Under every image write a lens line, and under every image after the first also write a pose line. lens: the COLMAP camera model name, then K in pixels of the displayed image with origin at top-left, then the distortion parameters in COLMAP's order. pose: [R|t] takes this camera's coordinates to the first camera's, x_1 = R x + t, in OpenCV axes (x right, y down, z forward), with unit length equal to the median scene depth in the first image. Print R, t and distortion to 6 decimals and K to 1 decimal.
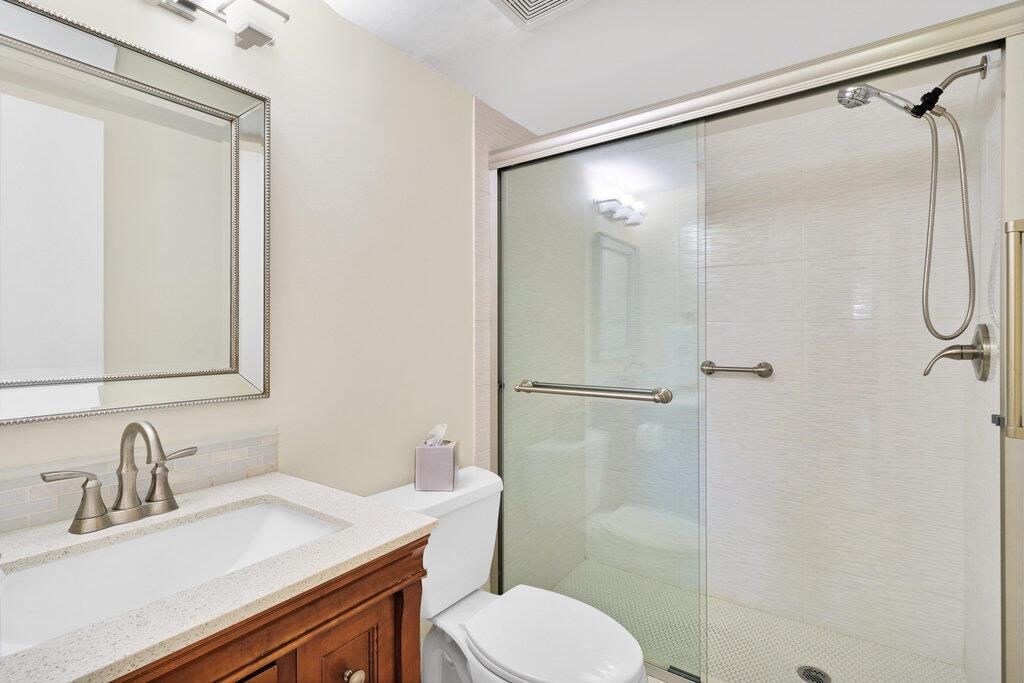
lens RADIAL K [[485.7, 0, 516.5], [0, 485.7, 338.6], [0, 0, 1]] dist [-0.000115, 0.001752]
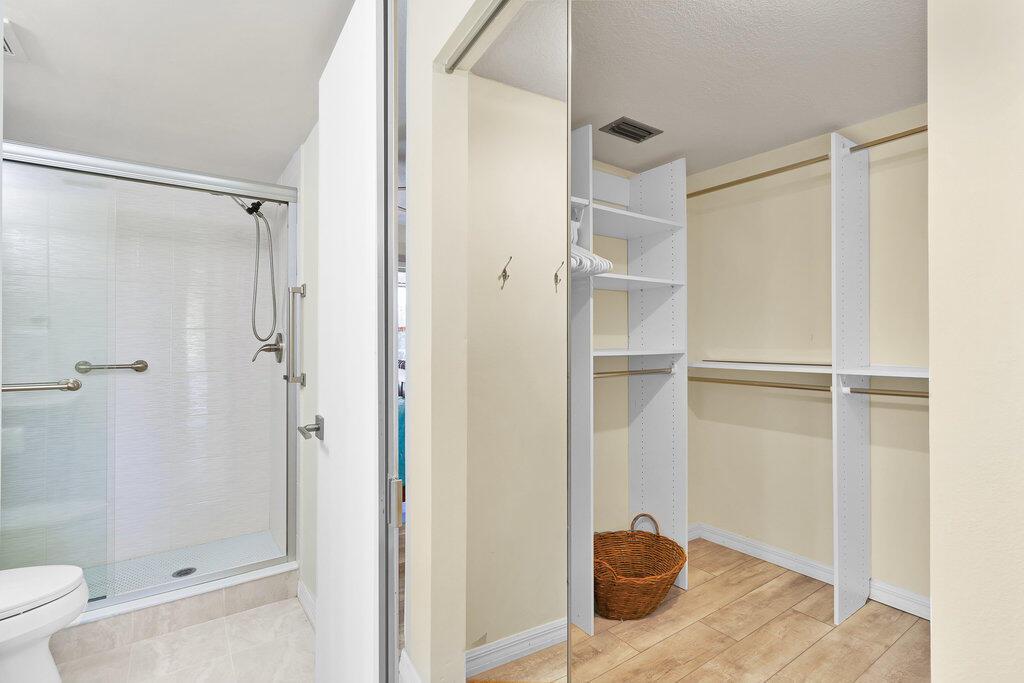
lens RADIAL K [[485.7, 0, 520.6], [0, 485.7, 338.4], [0, 0, 1]] dist [-0.000115, 0.001752]
pose [[0.340239, 0.009585, 0.940290, -0.349783], [0.004474, 0.999920, -0.011812, 0.012789], [-0.940328, 0.008226, 0.340169, -0.367910]]
